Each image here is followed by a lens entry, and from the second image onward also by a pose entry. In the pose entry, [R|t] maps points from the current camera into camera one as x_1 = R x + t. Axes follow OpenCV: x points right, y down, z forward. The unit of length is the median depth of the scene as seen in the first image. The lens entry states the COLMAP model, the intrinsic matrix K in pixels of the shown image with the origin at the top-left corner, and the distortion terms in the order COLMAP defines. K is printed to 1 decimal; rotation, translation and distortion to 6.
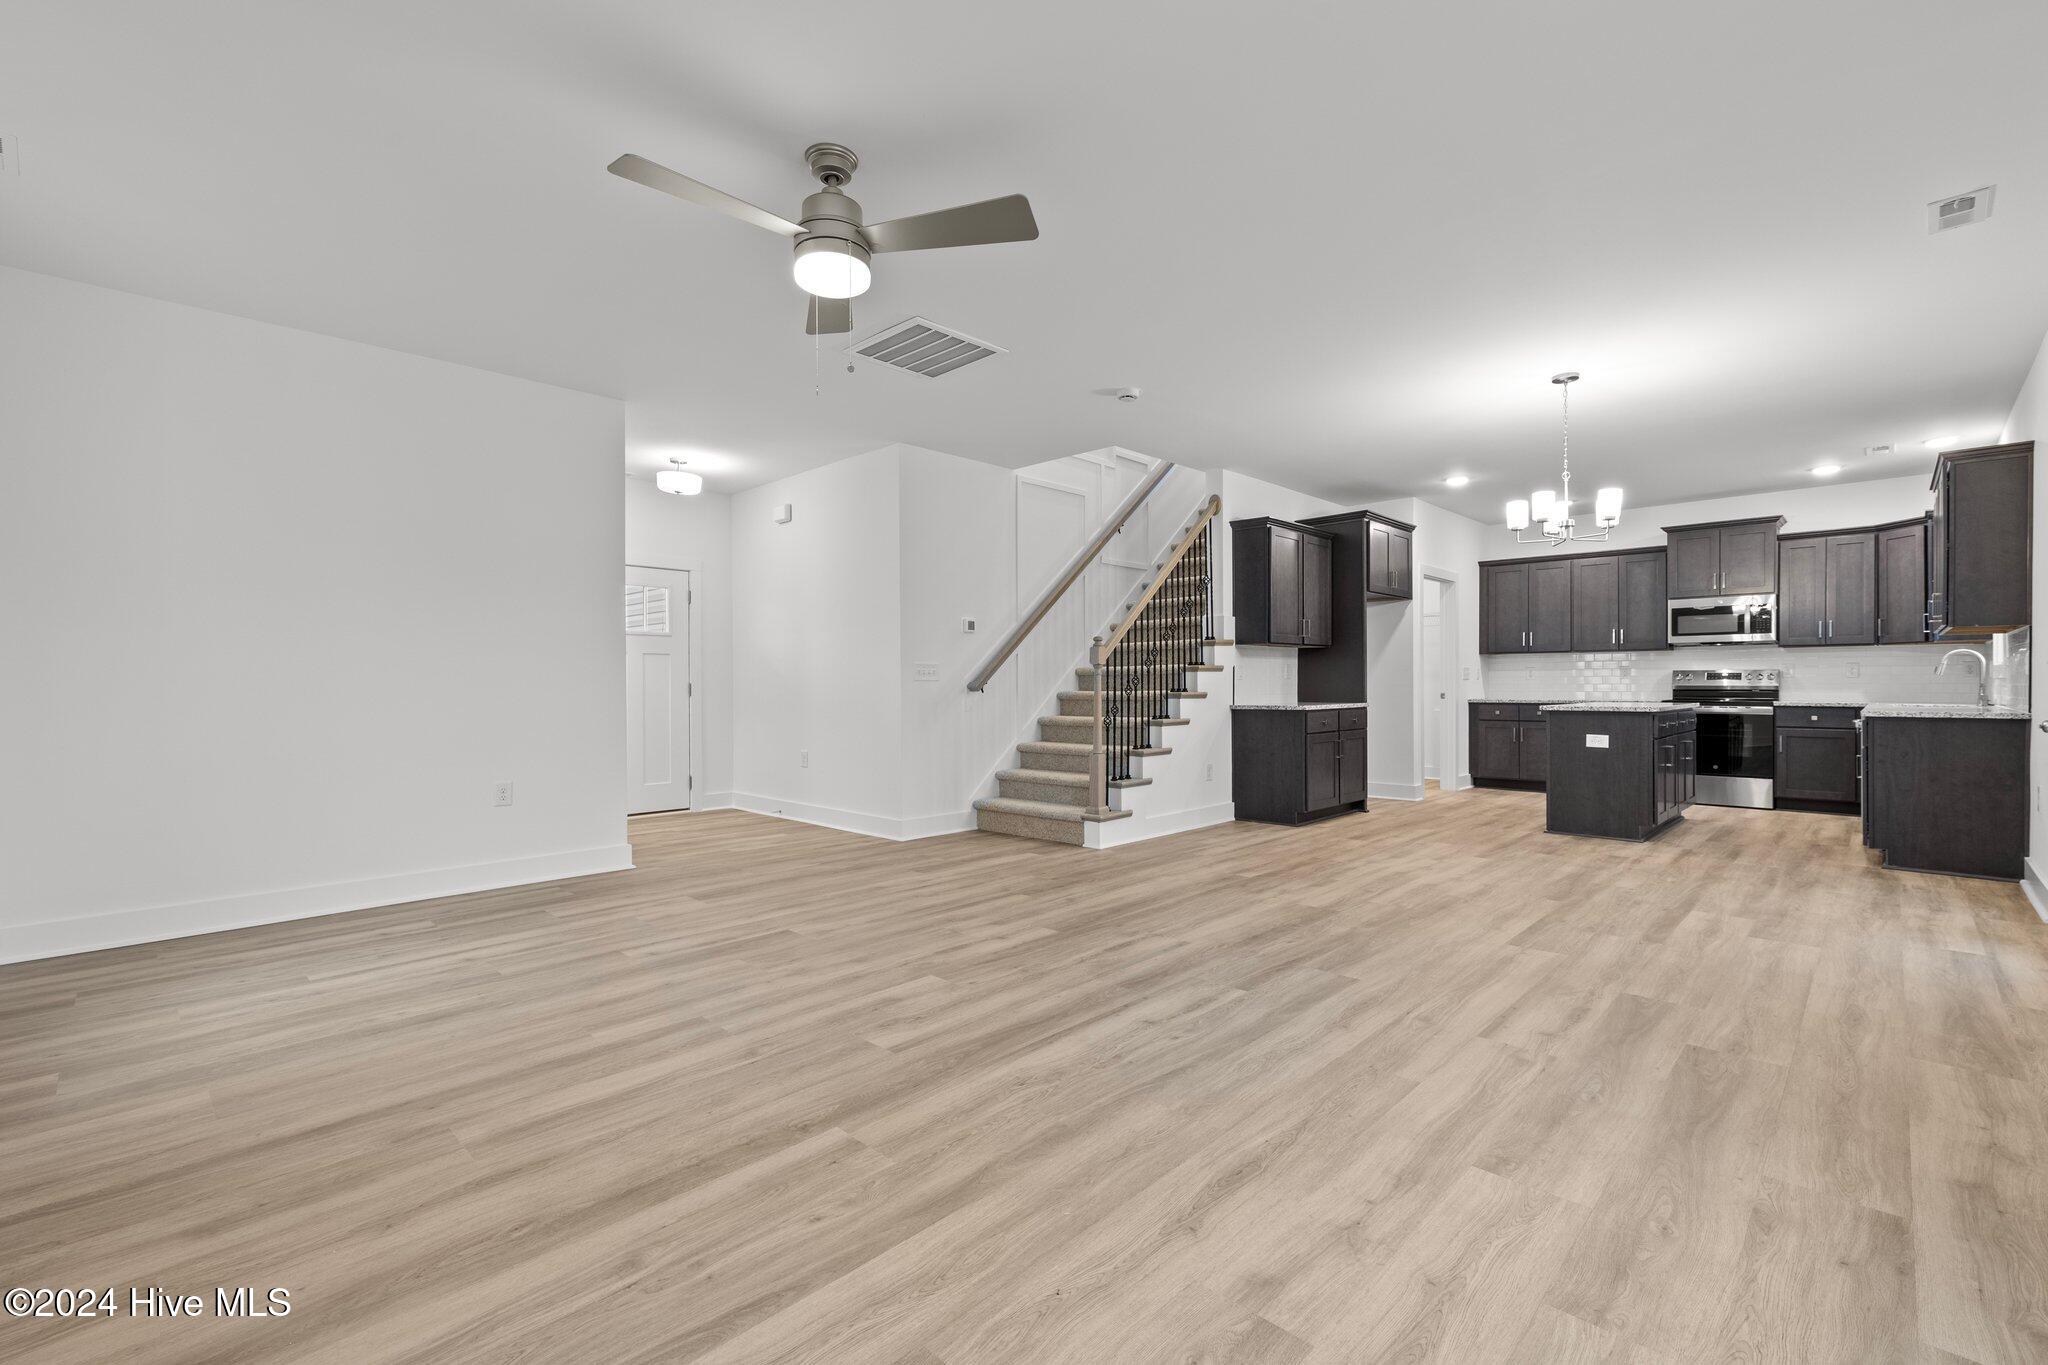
lens RADIAL K [[888.6, 0, 1009.4], [0, 888.6, 686.6], [0, 0, 1]] dist [-0.001222, -0.000394]
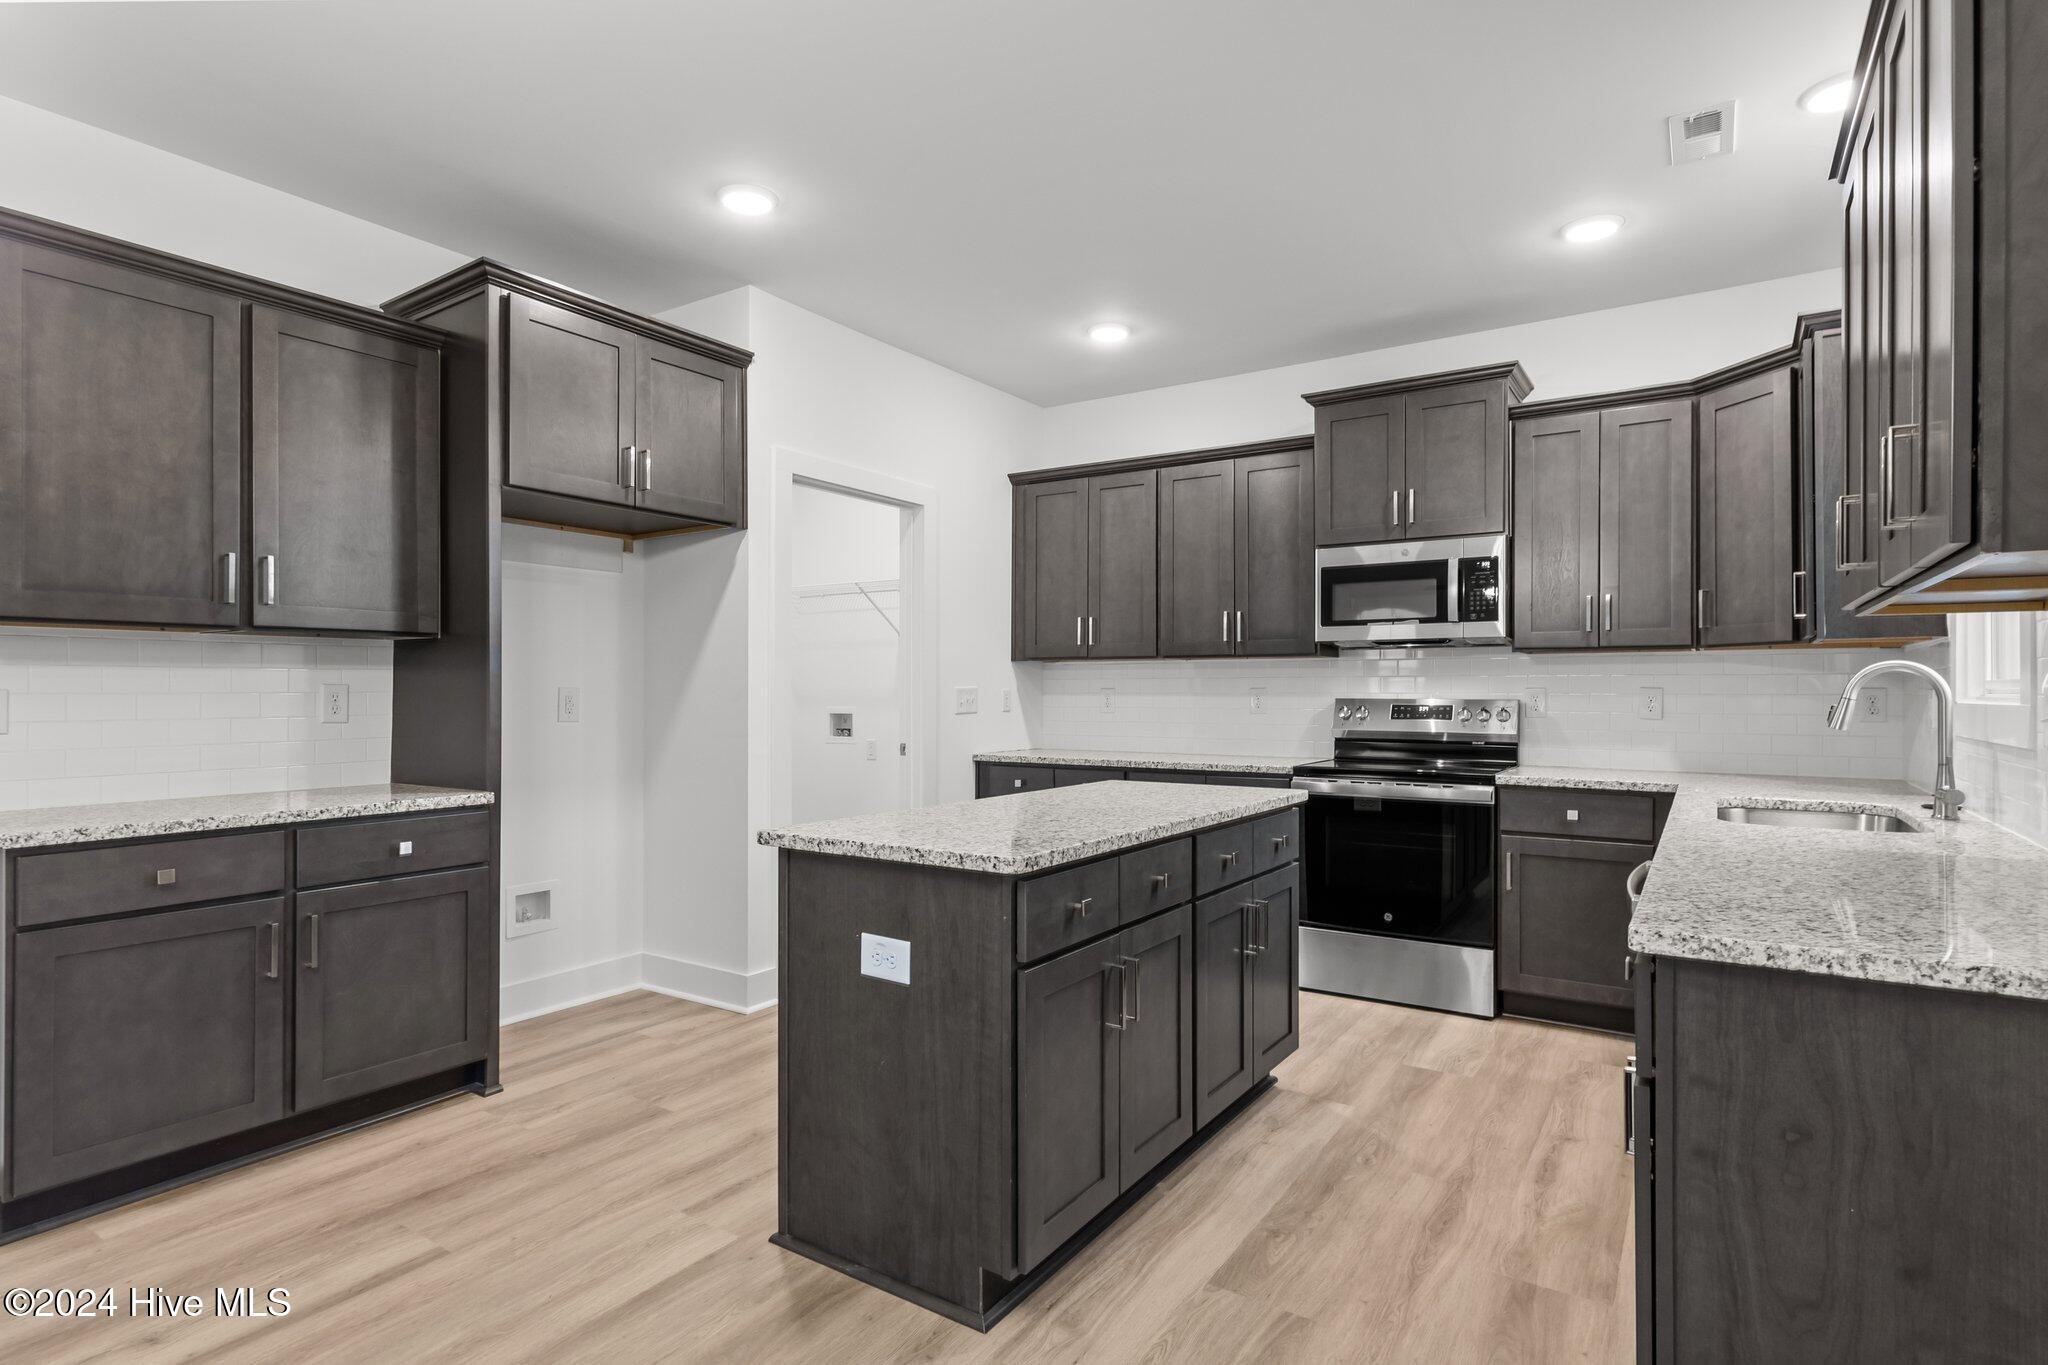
lens RADIAL K [[1033.6, 0, 1024.5], [0, 1033.6, 689.2], [0, 0, 1]] dist [-0.000311, 0.000127]
pose [[0.981079, 0.004061, 0.193566, 0.535544], [-0.003113, 0.999982, -0.005200, -0.022504], [-0.193583, 0.004499, 0.981074, 0.545086]]
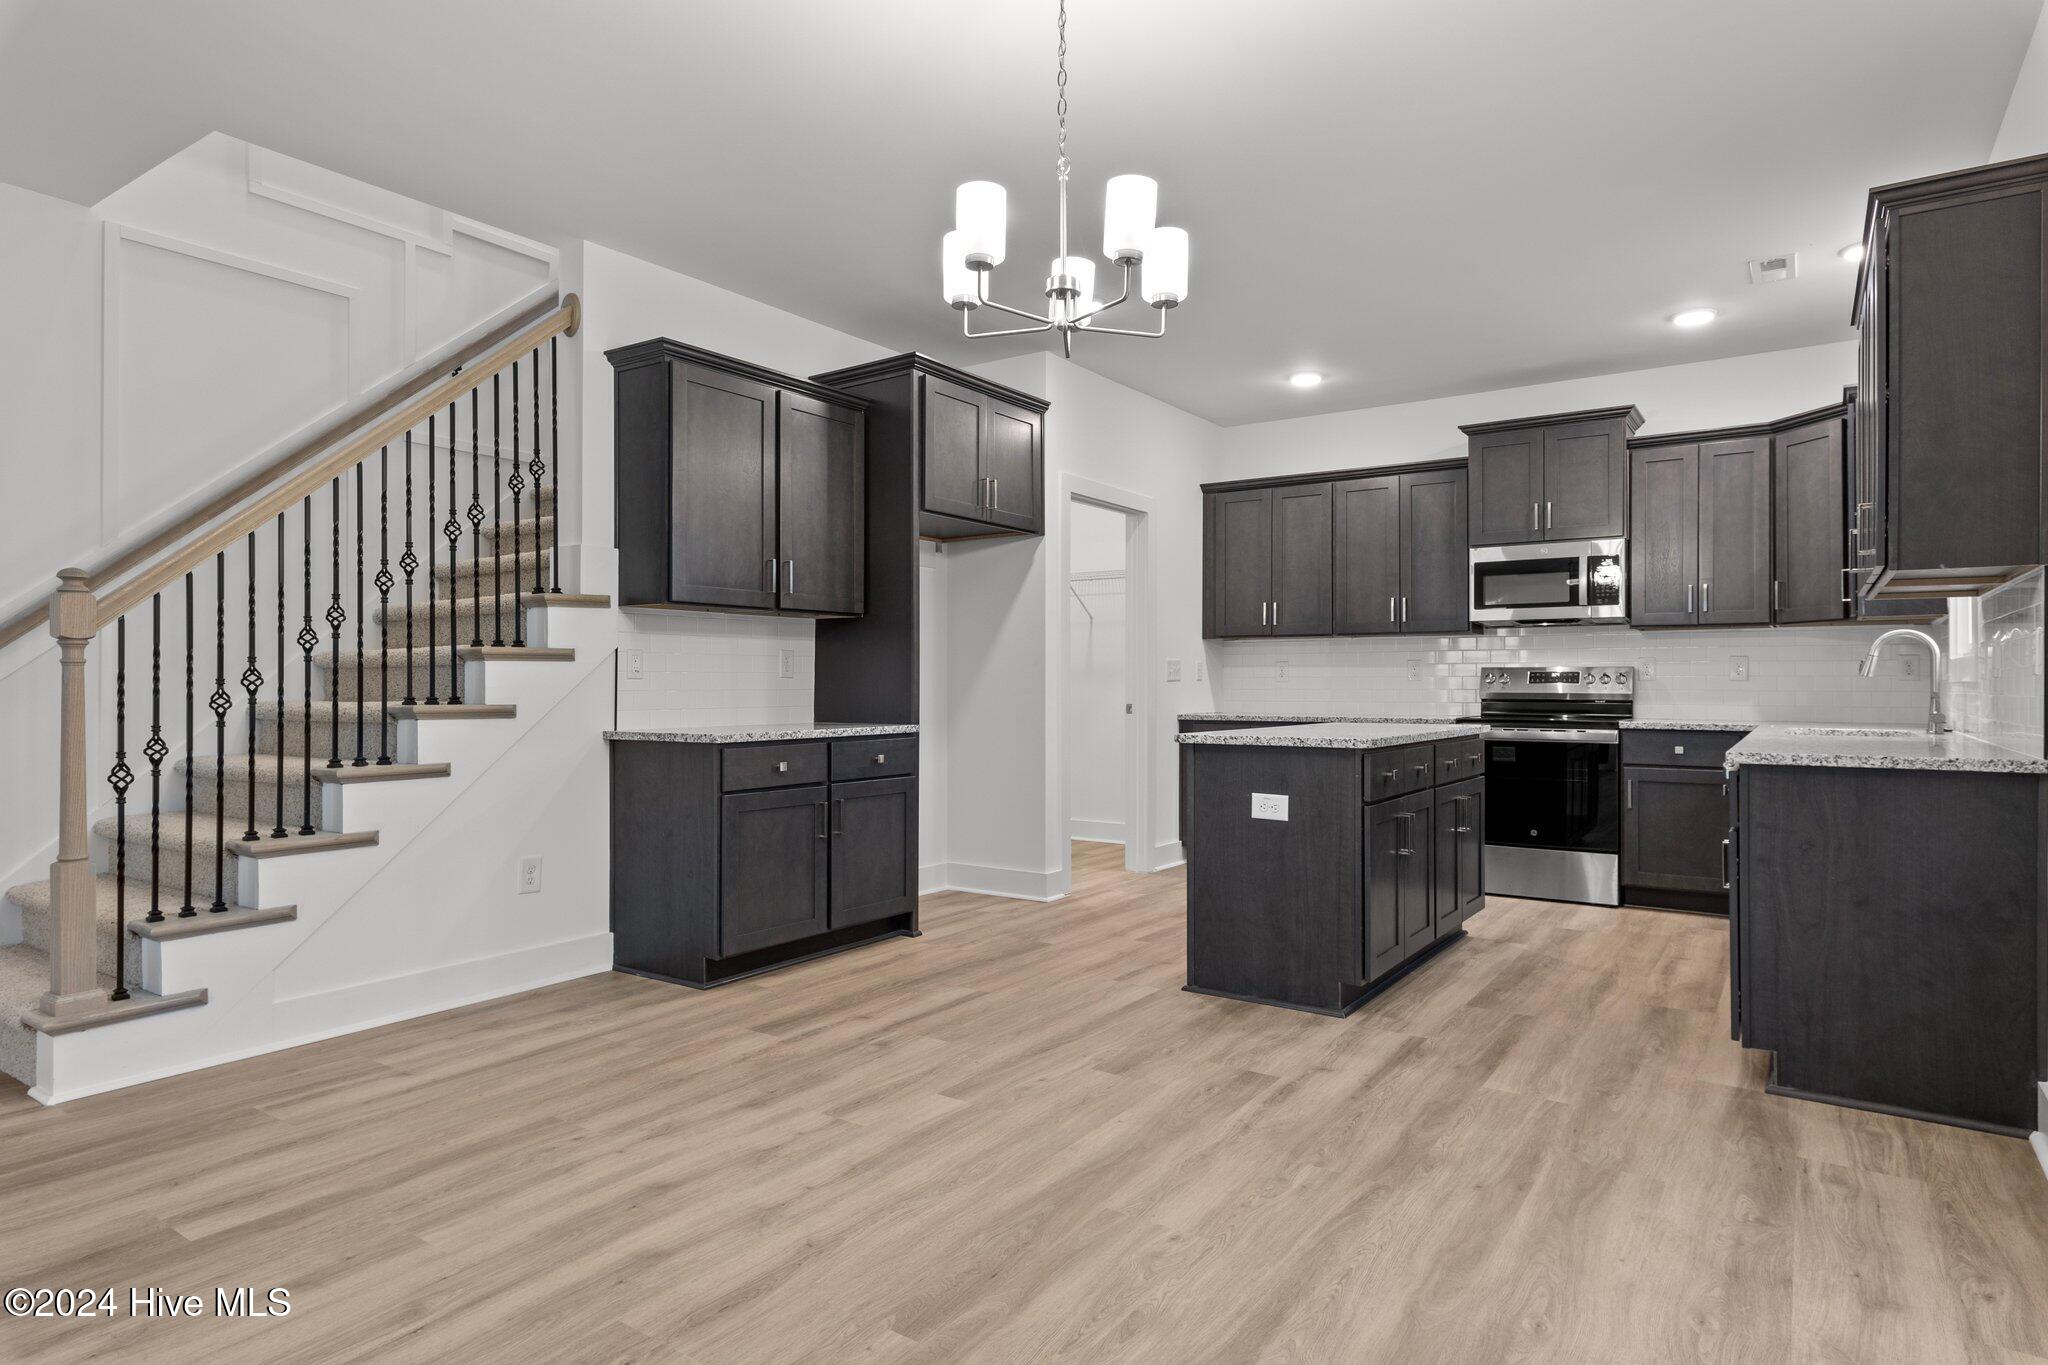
lens RADIAL K [[1131.2, 0, 1024.4], [0, 1131.2, 678.1], [0, 0, 1]] dist [0.004685, -0.000707]
pose [[0.984562, 0.005376, 0.174956, 0.349460], [-0.003777, 0.999948, -0.009467, -0.002874], [-0.174998, 0.008660, 0.984531, 0.339269]]
